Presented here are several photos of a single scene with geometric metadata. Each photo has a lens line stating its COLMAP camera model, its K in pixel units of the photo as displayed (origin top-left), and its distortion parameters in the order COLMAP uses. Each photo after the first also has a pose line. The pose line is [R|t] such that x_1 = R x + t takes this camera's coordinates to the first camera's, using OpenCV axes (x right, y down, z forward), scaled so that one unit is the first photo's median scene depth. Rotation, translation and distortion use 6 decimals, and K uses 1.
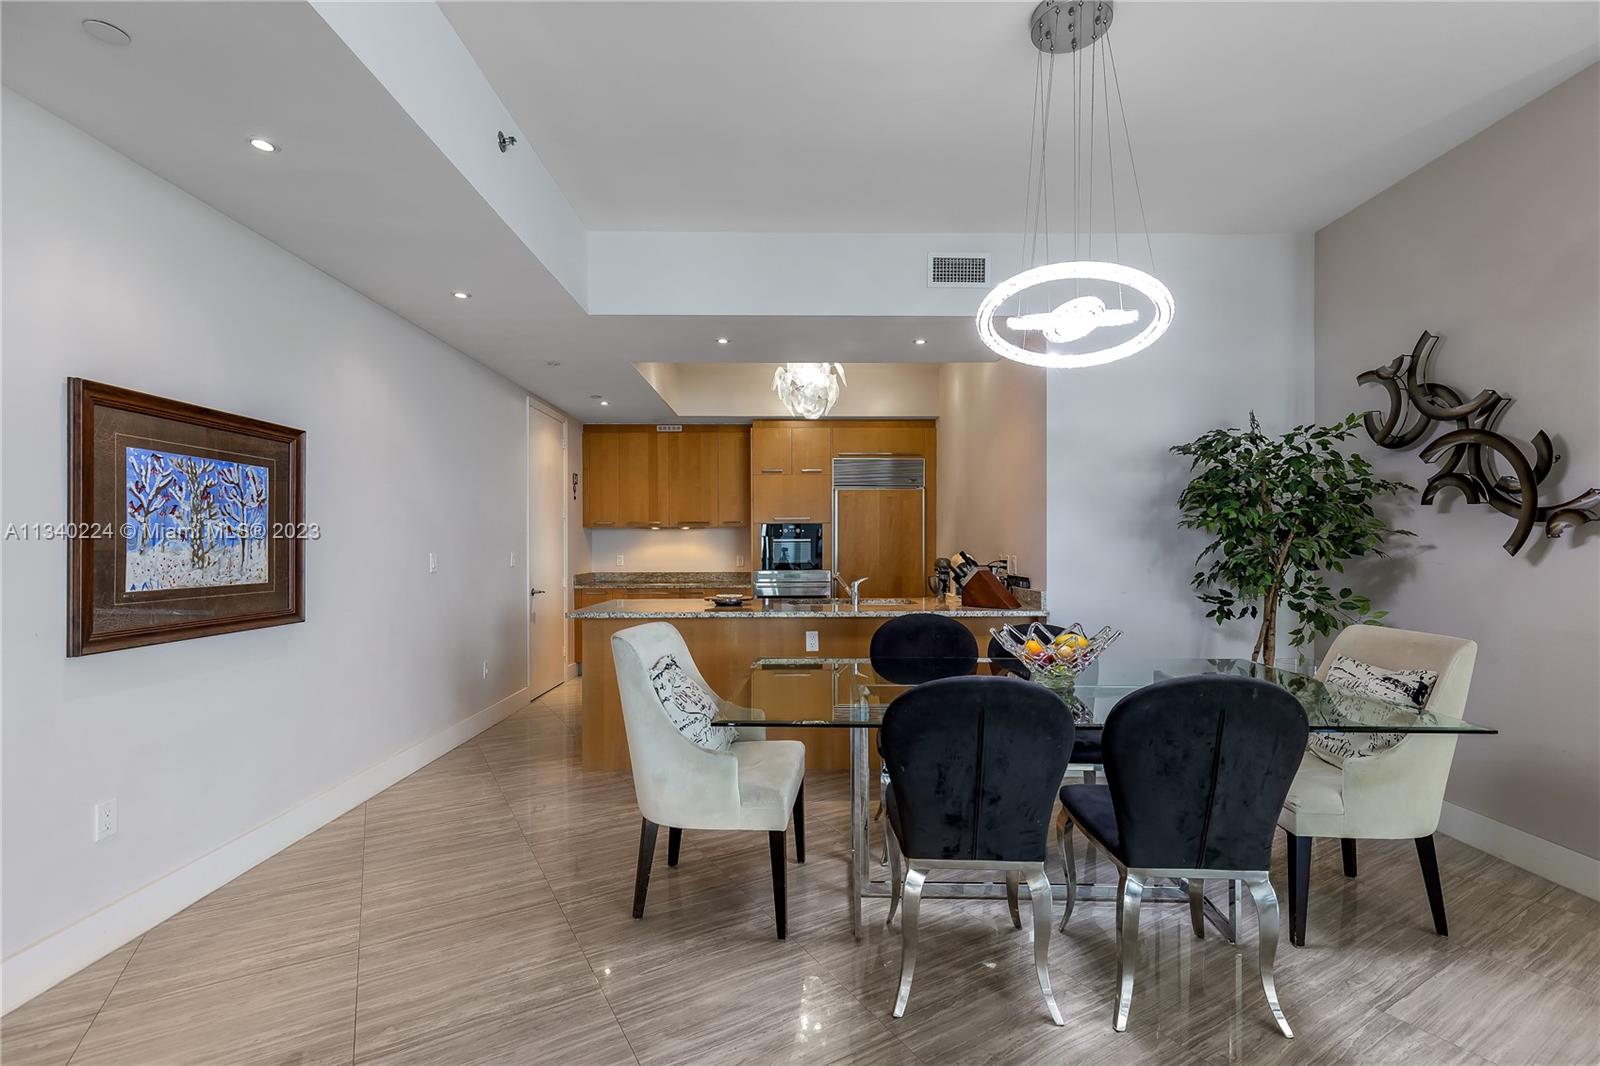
lens RADIAL K [[722.8, 0, 804.8], [0, 722.8, 546.9], [0, 0, 1]] dist [0.005510, -0.001230]
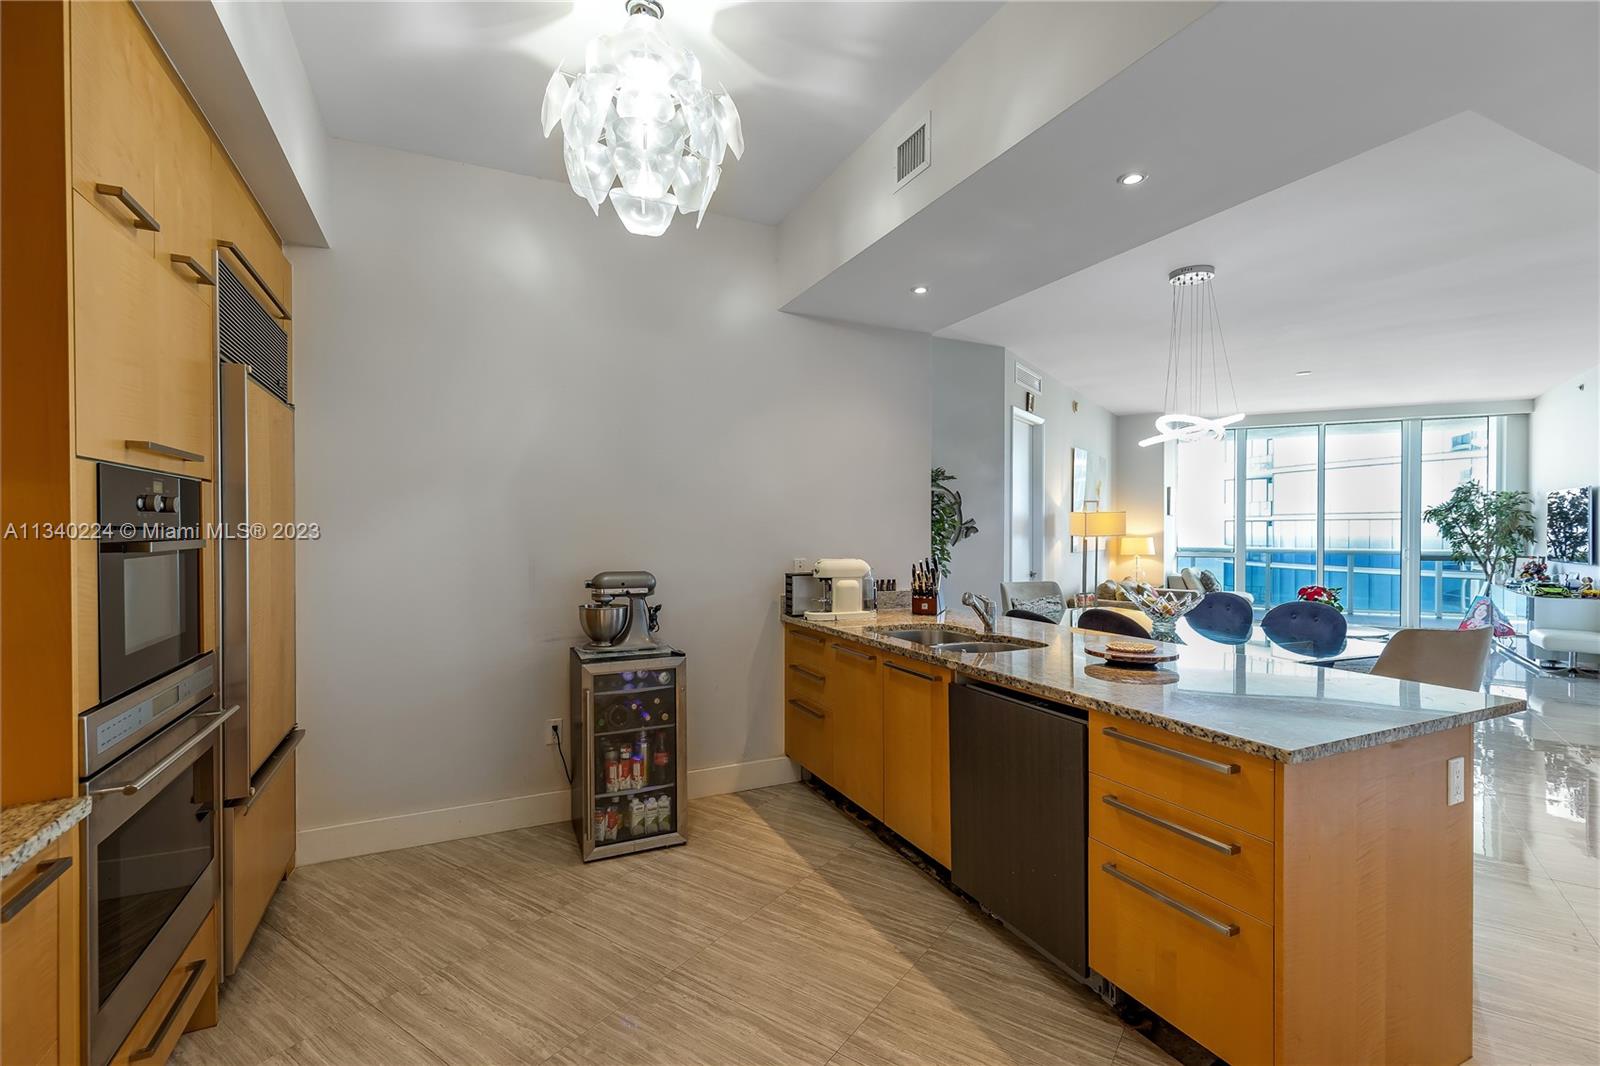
lens RADIAL K [[714.3, 0, 806.7], [0, 714.3, 536.0], [0, 0, 1]] dist [0.008085, -0.002034]
pose [[-0.413928, -0.007762, 0.910277, -0.562748], [0.001386, 0.999957, 0.009157, -0.026957], [-0.910309, 0.005052, -0.413899, 1.619885]]
